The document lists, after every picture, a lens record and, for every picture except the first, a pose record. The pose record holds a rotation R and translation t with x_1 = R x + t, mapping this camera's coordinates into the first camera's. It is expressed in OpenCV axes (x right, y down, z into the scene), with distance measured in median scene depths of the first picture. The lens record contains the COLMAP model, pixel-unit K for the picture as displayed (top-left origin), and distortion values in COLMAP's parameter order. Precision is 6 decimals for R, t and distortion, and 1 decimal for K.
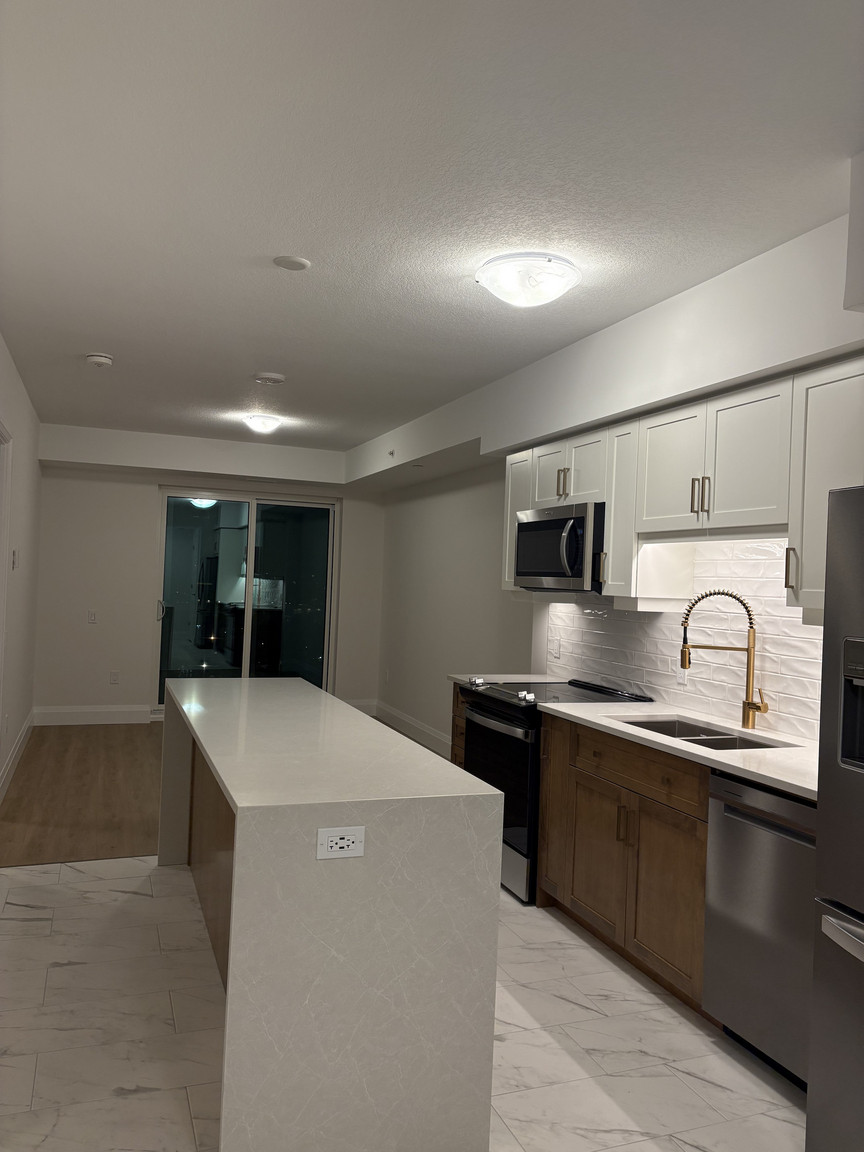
lens RADIAL K [[862.5, 0, 430.3], [0, 862.5, 572.1], [0, 0, 1]] dist [0.047066, -0.055522]
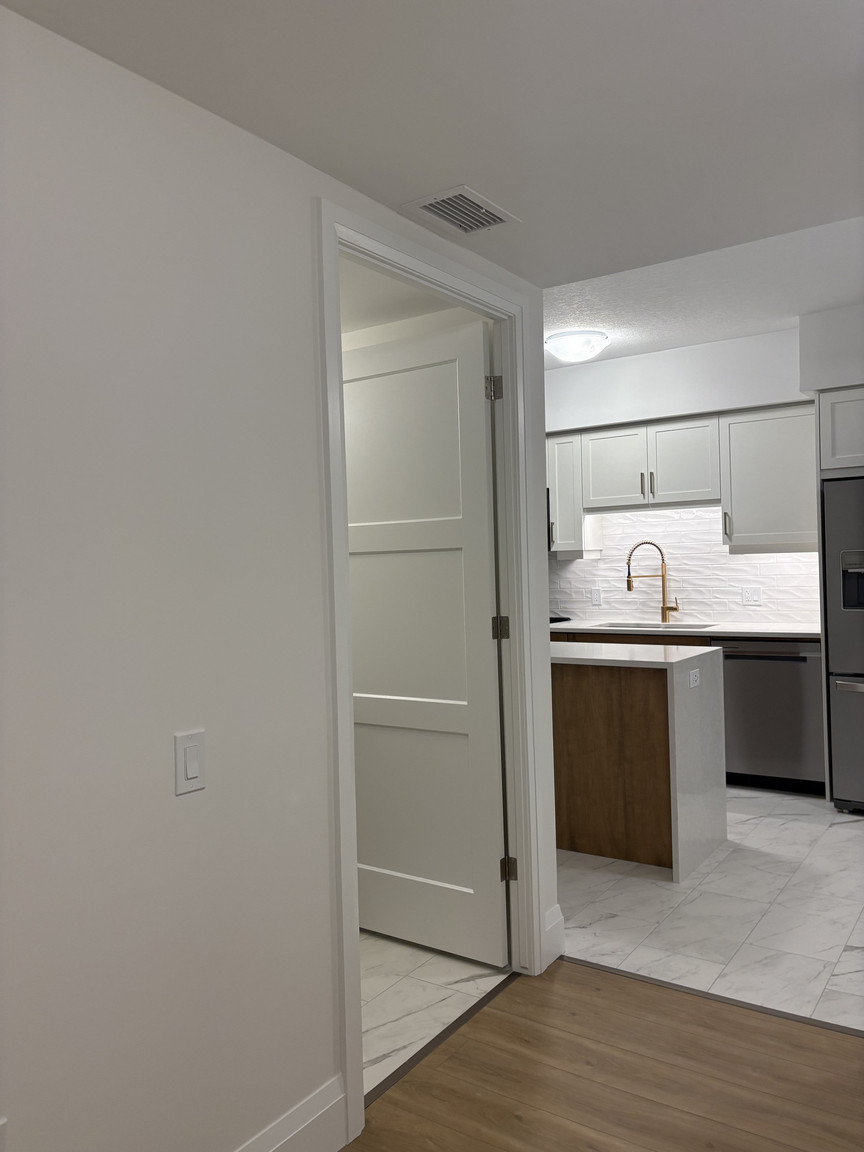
lens RADIAL K [[862.5, 0, 421.7], [0, 862.5, 573.1], [0, 0, 1]] dist [0.047066, -0.055522]
pose [[0.824774, -0.071727, 0.560895, -0.874128], [0.058164, 0.997422, 0.042022, -0.011229], [-0.562463, -0.002035, 0.826820, -0.104245]]
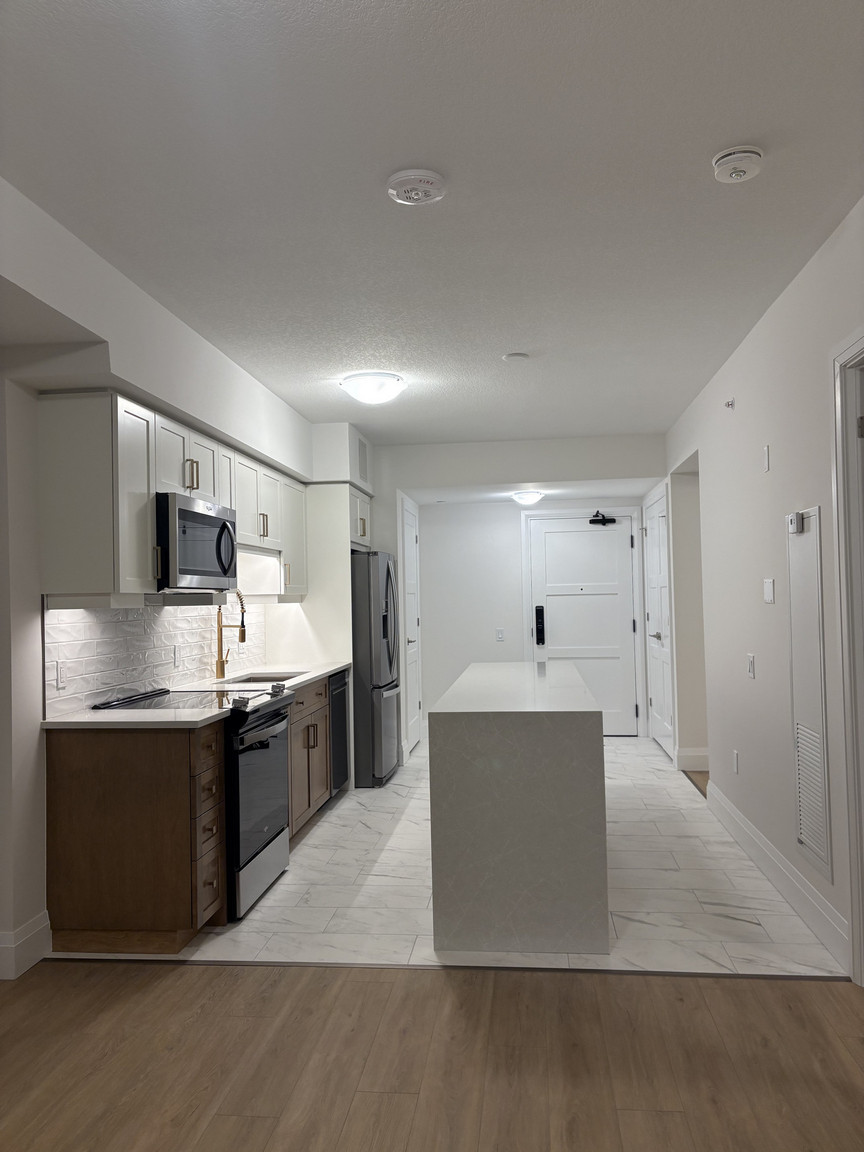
lens RADIAL K [[862.5, 0, 431.0], [0, 862.5, 586.3], [0, 0, 1]] dist [0.047066, -0.055522]
pose [[-0.888952, -0.015478, 0.457739, -0.591816], [-0.019447, 0.999803, -0.003959, 0.017886], [-0.457588, -0.012421, -0.889078, 2.003061]]
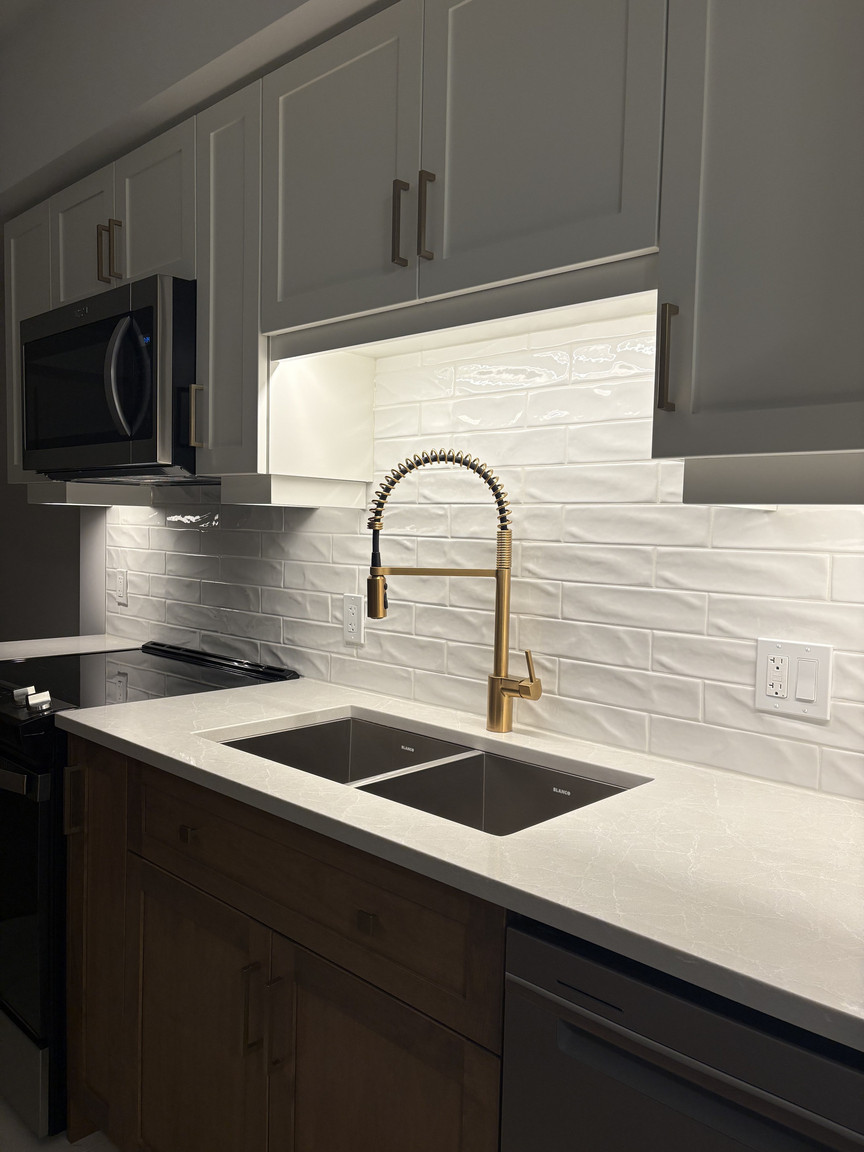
lens RADIAL K [[862.5, 0, 438.6], [0, 862.5, 578.0], [0, 0, 1]] dist [0.047066, -0.055522]
pose [[0.897671, -0.042057, 0.438655, 0.112421], [0.005653, 0.996452, 0.083969, 0.047252], [-0.440630, -0.072897, 0.894724, 0.534194]]
